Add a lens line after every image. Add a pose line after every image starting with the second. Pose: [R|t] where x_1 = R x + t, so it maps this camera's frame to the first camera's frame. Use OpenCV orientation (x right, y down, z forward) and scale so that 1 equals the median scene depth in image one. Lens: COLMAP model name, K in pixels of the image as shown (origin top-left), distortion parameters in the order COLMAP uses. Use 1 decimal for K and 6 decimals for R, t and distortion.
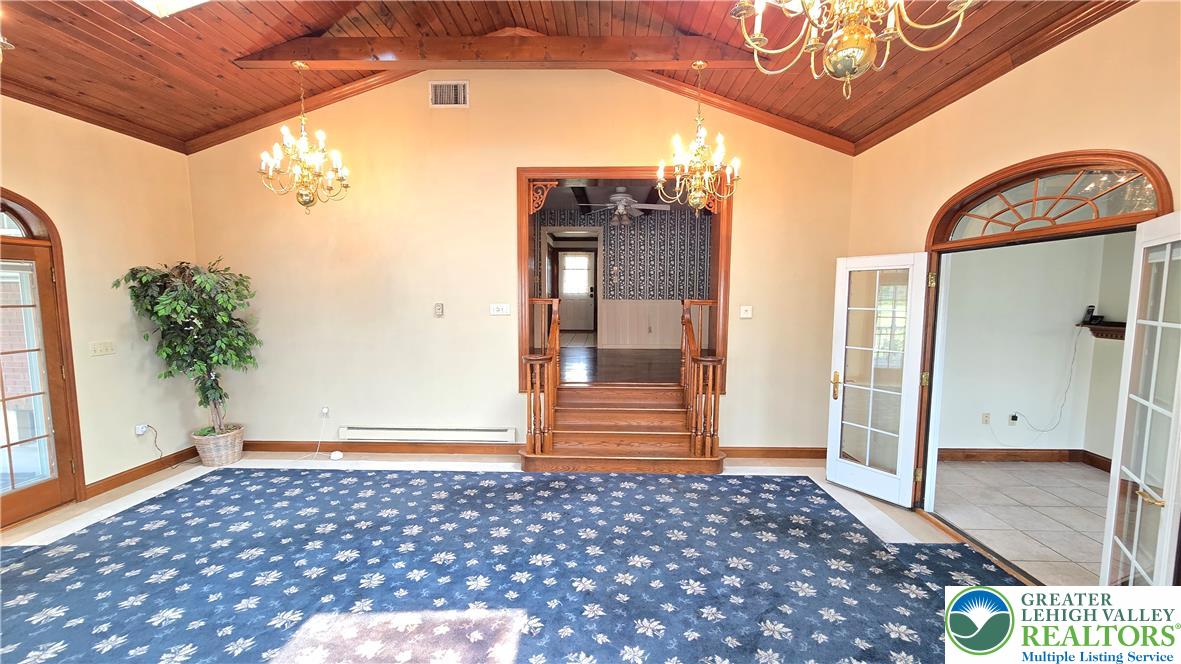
lens RADIAL K [[483.0, 0, 594.5], [0, 483.0, 338.5], [0, 0, 1]] dist [-0.001387, 0.001048]
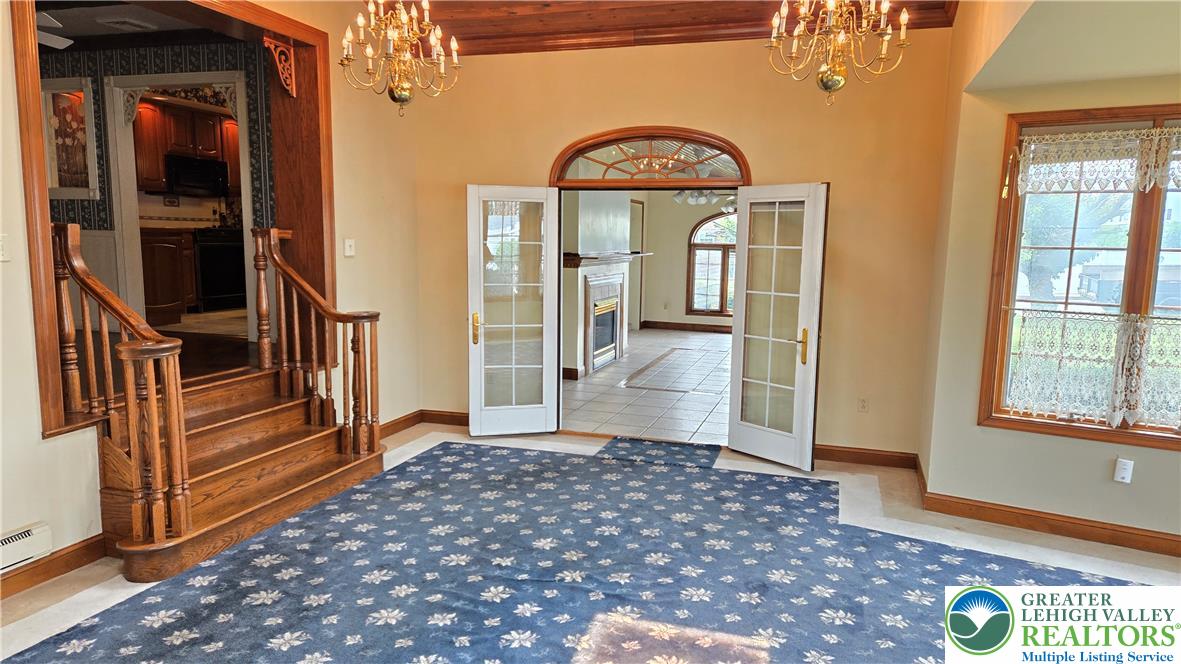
lens RADIAL K [[779.2, 0, 595.0], [0, 779.2, 344.0], [0, 0, 1]] dist [0.053246, -0.004858]
pose [[0.279588, -0.128632, 0.951464, -0.862408], [0.070894, 0.991045, 0.113151, -0.023797], [-0.957499, 0.035817, 0.286203, 0.391339]]
